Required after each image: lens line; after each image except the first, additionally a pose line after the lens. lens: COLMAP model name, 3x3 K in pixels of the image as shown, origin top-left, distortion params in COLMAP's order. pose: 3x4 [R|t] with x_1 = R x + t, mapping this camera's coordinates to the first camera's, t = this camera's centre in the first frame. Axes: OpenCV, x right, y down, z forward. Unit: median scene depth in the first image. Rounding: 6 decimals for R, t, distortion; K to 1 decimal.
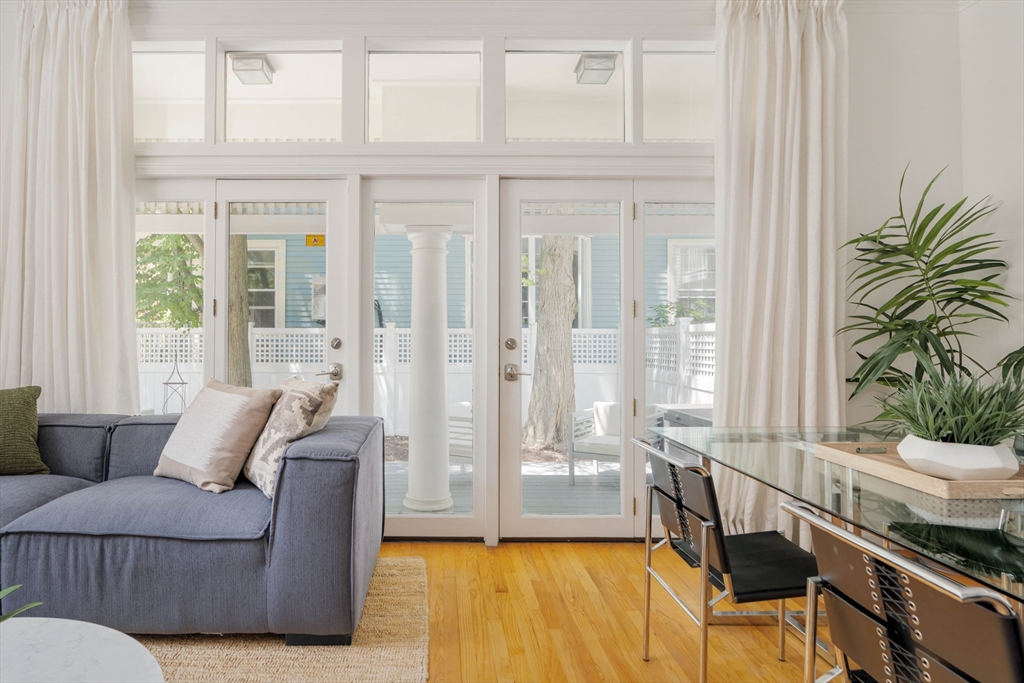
lens RADIAL K [[581.3, 0, 474.8], [0, 581.3, 328.1], [0, 0, 1]] dist [-0.002684, 0.005089]
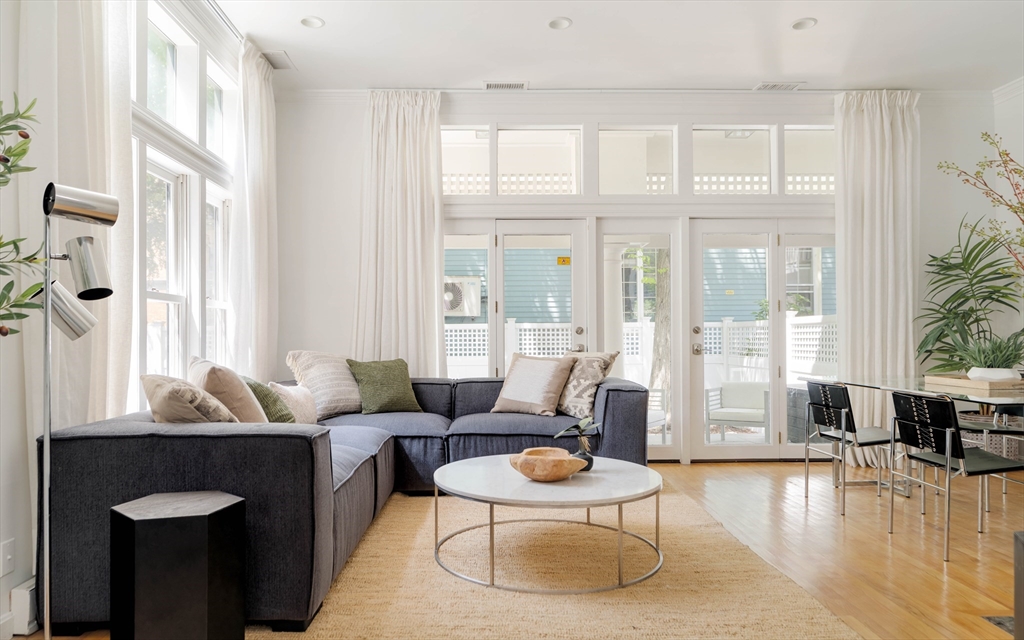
lens RADIAL K [[743.2, 0, 487.2], [0, 743.2, 337.1], [0, 0, 1]] dist [0.002734, -0.008043]
pose [[0.999767, -0.008224, 0.019952, -0.547093], [0.007955, 0.999877, 0.013494, 0.016966], [-0.020060, -0.013333, 0.999710, -0.946338]]
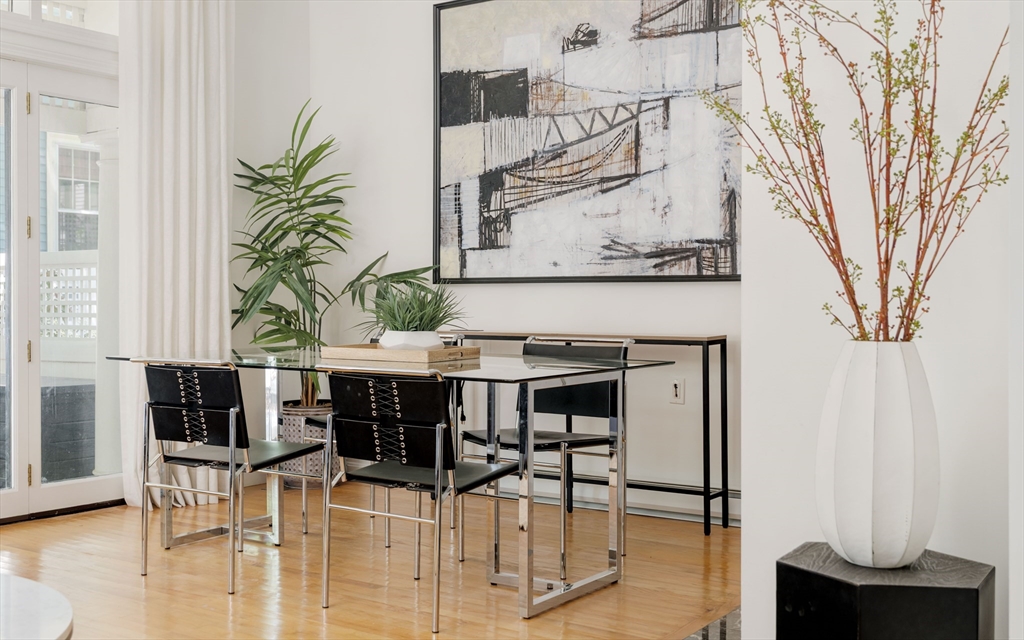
lens RADIAL K [[1227.2, 0, 468.0], [0, 1227.2, 301.4], [0, 0, 1]] dist [0.017047, 0.000000]
pose [[0.563142, -0.004374, 0.826348, -0.828856], [-0.009473, 0.999886, 0.011749, 0.046557], [-0.826306, -0.014444, 0.563037, -0.469175]]
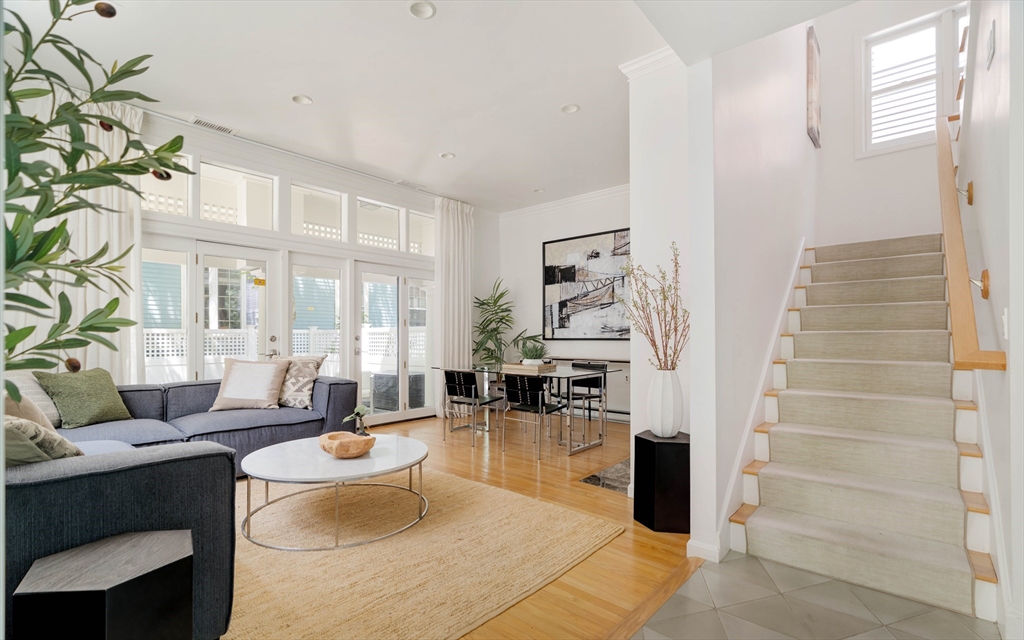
lens RADIAL K [[493.6, 0, 544.4], [0, 493.6, 334.9], [0, 0, 1]] dist [-0.003275, 0.000189]
pose [[0.598682, -0.002885, 0.800982, -1.053202], [-0.008718, 0.999911, 0.010118, -0.009364], [-0.800939, -0.013041, 0.598604, -0.687647]]
